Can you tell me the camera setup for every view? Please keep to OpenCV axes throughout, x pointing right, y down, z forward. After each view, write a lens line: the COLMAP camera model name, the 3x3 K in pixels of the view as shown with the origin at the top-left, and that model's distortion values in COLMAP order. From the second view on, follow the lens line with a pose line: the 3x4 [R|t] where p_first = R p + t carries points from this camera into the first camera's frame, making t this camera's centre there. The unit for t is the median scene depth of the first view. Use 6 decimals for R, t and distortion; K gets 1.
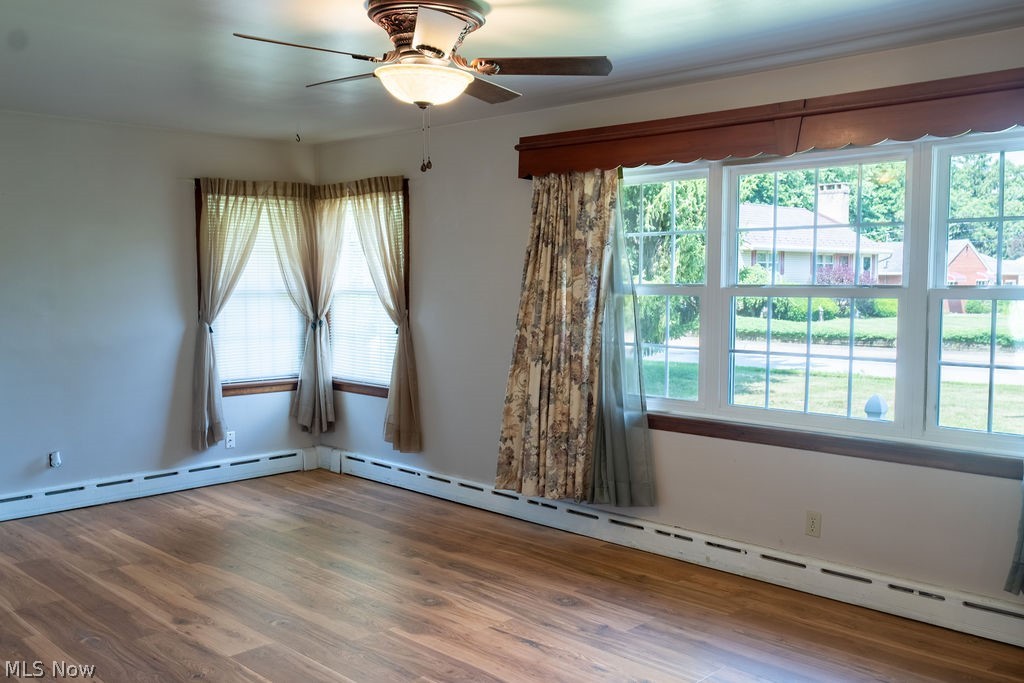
lens RADIAL K [[931.7, 0, 512.0], [0, 931.7, 341.5], [0, 0, 1]] dist [0.002591, -0.002547]
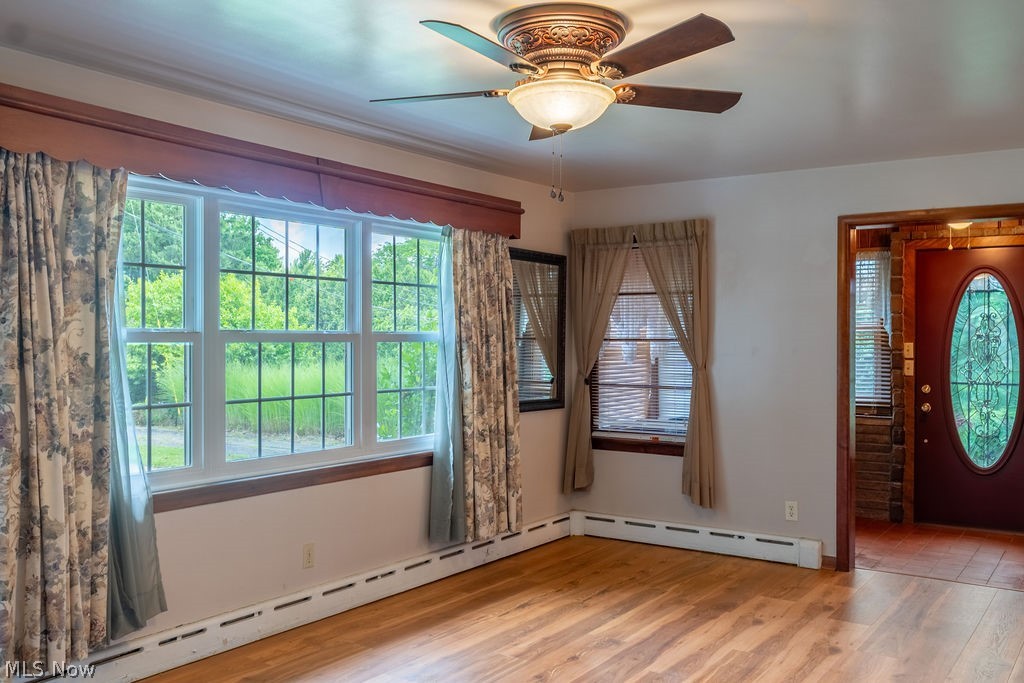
lens RADIAL K [[931.7, 0, 512.0], [0, 931.7, 341.5], [0, 0, 1]] dist [0.002591, -0.002547]
pose [[-0.173664, -0.006284, 0.984785, -0.768614], [0.063343, 0.997838, 0.017537, -0.051348], [-0.982766, 0.065425, -0.172890, 0.955842]]
